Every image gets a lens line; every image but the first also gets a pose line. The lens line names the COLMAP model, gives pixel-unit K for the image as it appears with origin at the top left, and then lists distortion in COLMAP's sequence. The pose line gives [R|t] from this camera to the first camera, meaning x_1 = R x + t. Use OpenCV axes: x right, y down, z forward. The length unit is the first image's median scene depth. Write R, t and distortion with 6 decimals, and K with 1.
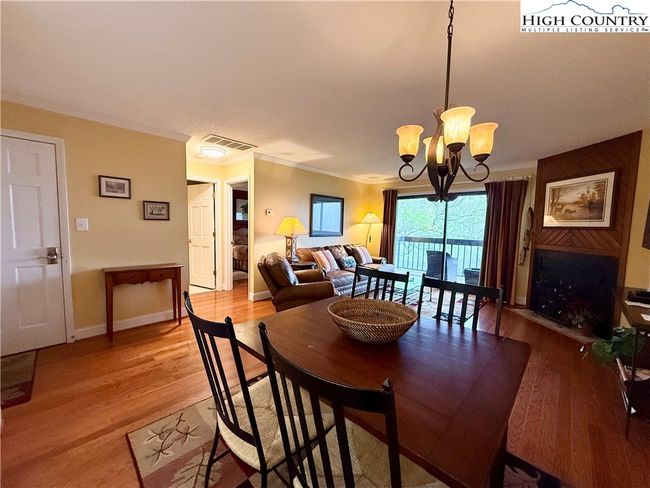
lens RADIAL K [[258.7, 0, 323.1], [0, 258.7, 244.8], [0, 0, 1]] dist [0.000018, -0.000017]
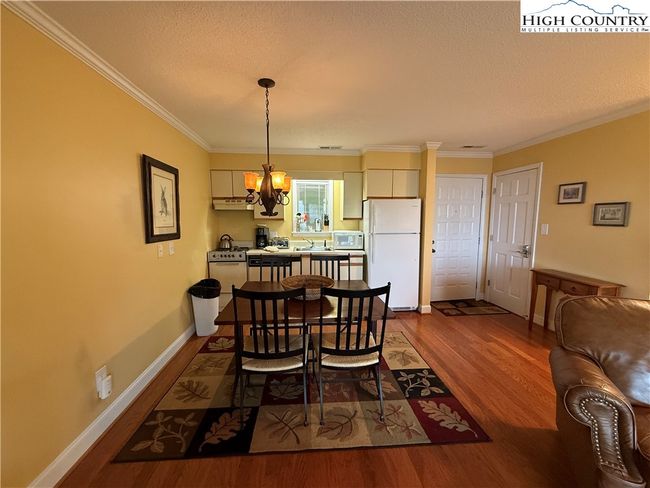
lens RADIAL K [[258.7, 0, 323.1], [0, 258.7, 244.8], [0, 0, 1]] dist [0.000018, -0.000017]
pose [[-0.656192, 0.060936, -0.752130, 0.543990], [-0.071713, 0.987187, 0.142546, -0.088277], [0.751179, 0.147475, -0.643414, 0.853150]]
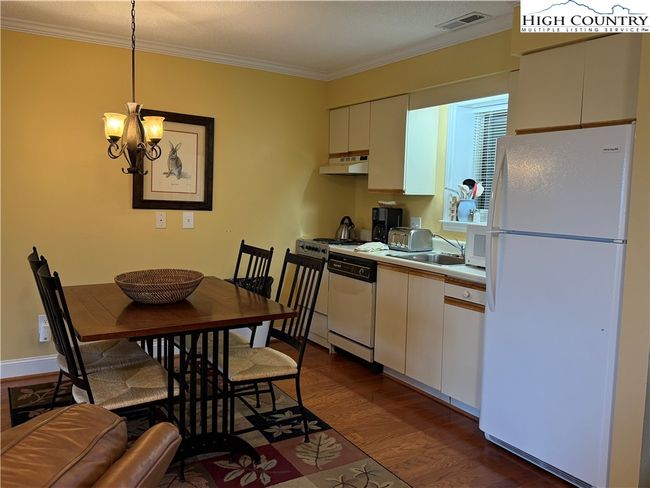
lens RADIAL K [[542.5, 0, 324.6], [0, 542.5, 247.5], [0, 0, 1]] dist [0.129880, -0.225657]
pose [[-0.968553, -0.070532, 0.238602, -0.401092], [-0.027496, 0.983447, 0.179098, -0.113406], [-0.247284, 0.166905, -0.954460, 1.194874]]
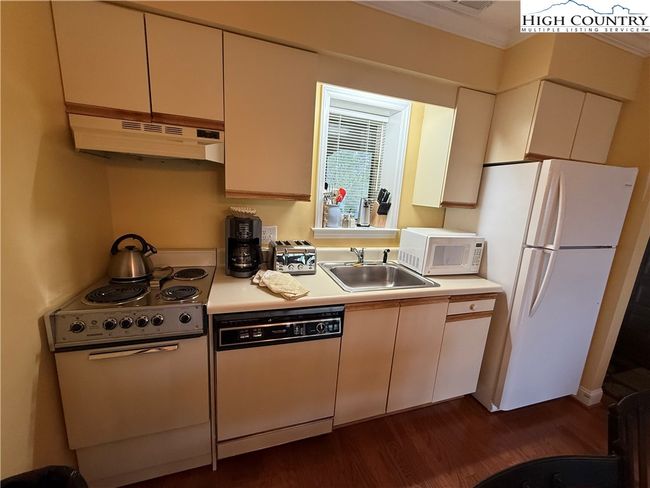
lens RADIAL K [[258.7, 0, 323.1], [0, 258.7, 244.8], [0, 0, 1]] dist [0.000018, -0.000017]
pose [[-0.461611, 0.130594, -0.877417, 0.129830], [-0.139468, 0.966119, 0.217171, -0.041014], [0.876050, 0.222620, -0.427757, 0.135993]]
